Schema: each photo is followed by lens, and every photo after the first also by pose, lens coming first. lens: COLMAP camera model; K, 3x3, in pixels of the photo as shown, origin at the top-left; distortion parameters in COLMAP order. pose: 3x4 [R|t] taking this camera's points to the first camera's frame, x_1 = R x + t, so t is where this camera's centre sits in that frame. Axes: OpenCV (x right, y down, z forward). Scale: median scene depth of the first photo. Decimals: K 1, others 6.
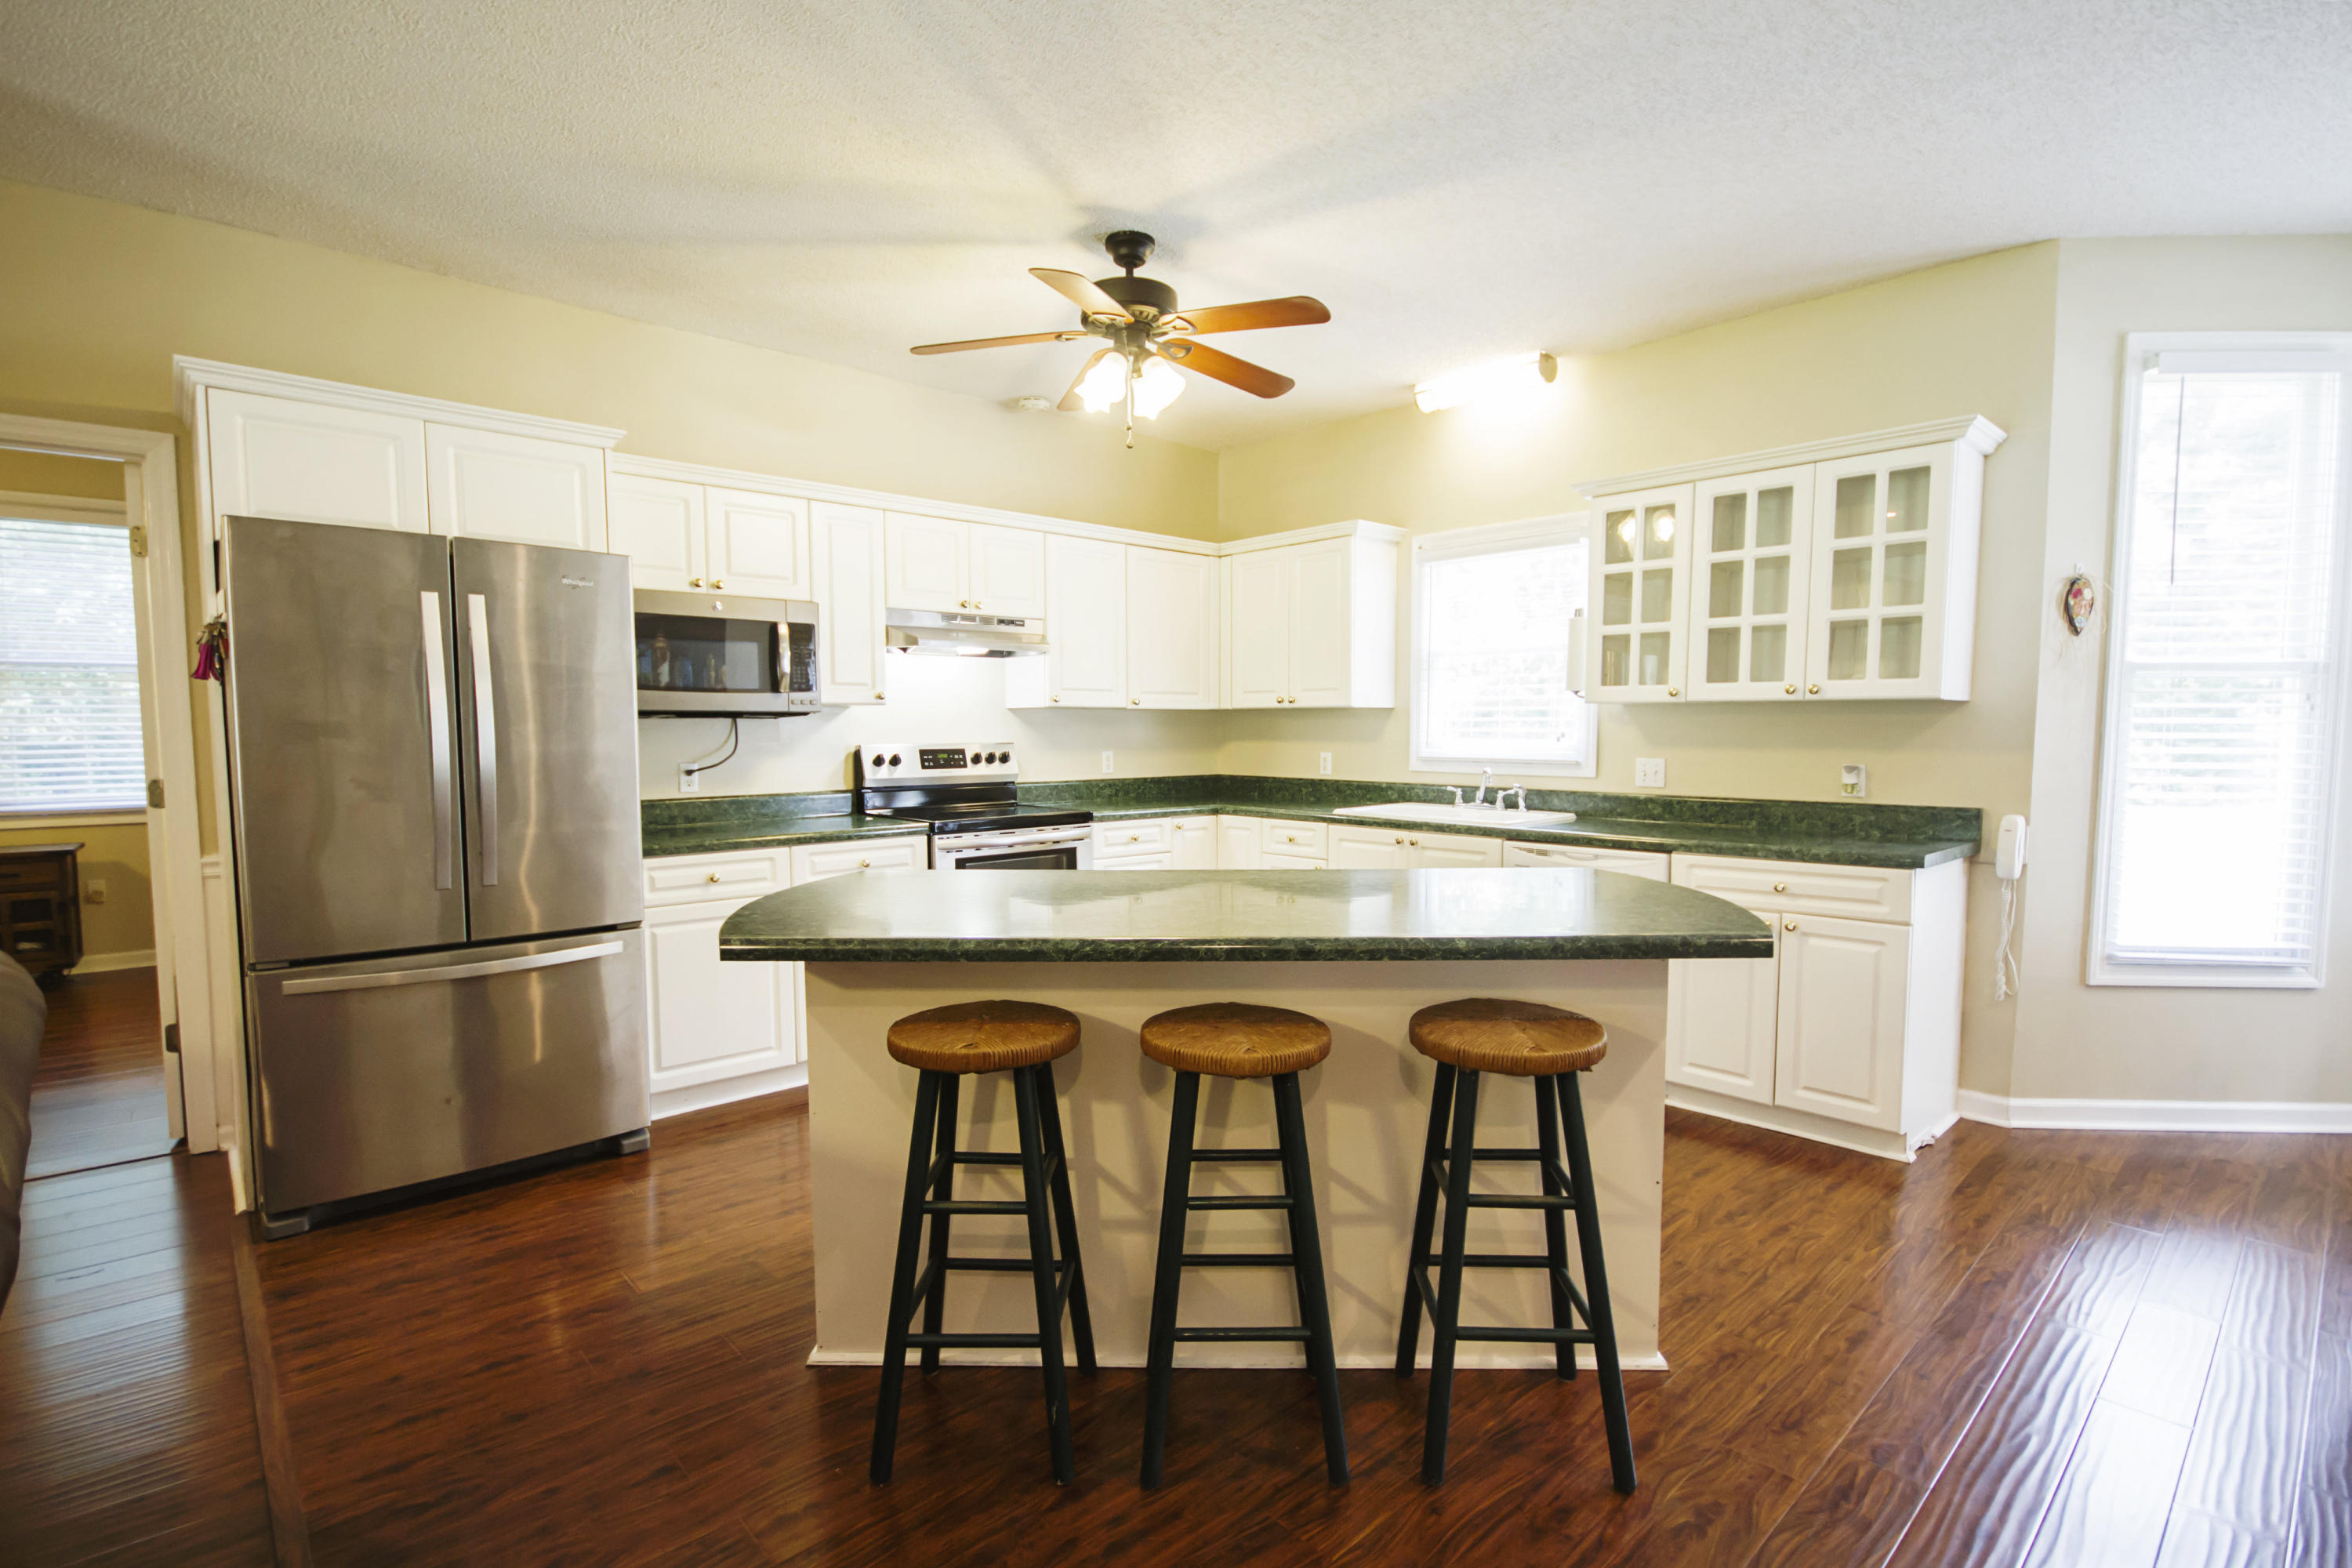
lens RADIAL K [[1103.6, 0, 1191.2], [0, 1103.6, 793.7], [0, 0, 1]] dist [-0.003296, 0.001207]
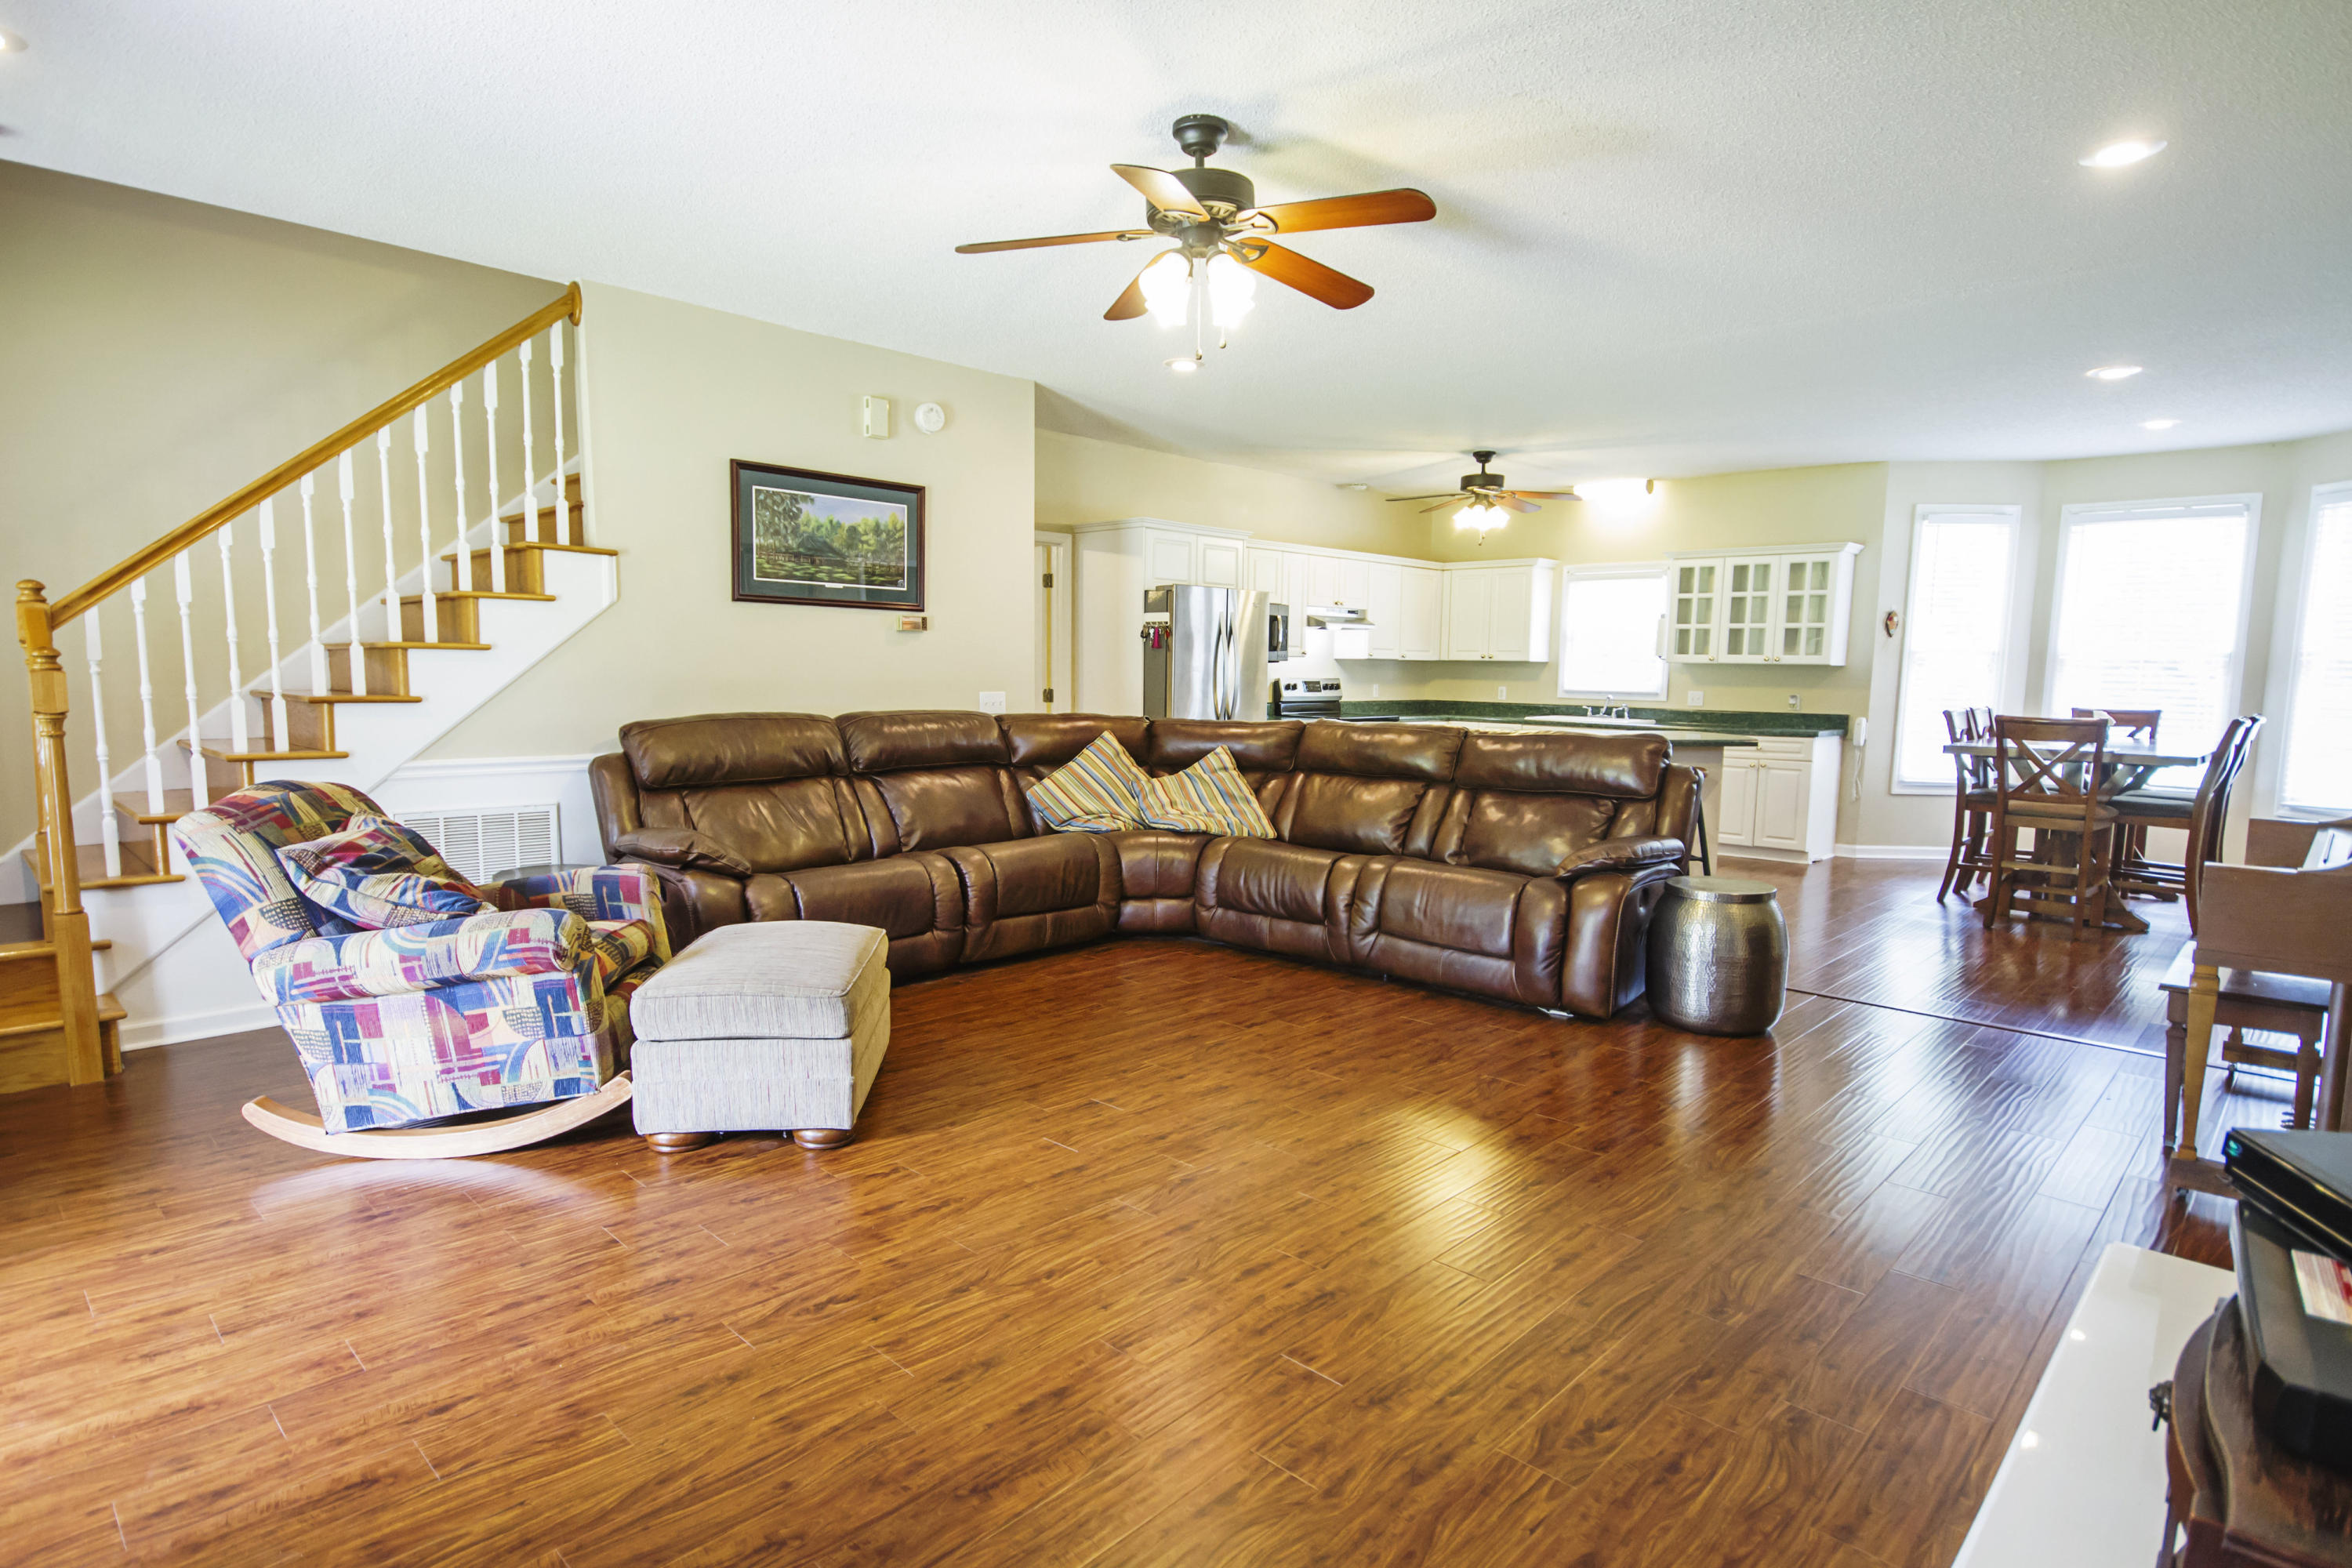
lens RADIAL K [[1221.0, 0, 1195.6], [0, 1221.0, 785.1], [0, 0, 1]] dist [0.002520, 0.001700]
pose [[0.998615, 0.012206, 0.051168, -0.546839], [-0.014117, 0.999210, 0.037143, 0.062003], [-0.050674, -0.037814, 0.997999, -1.059996]]
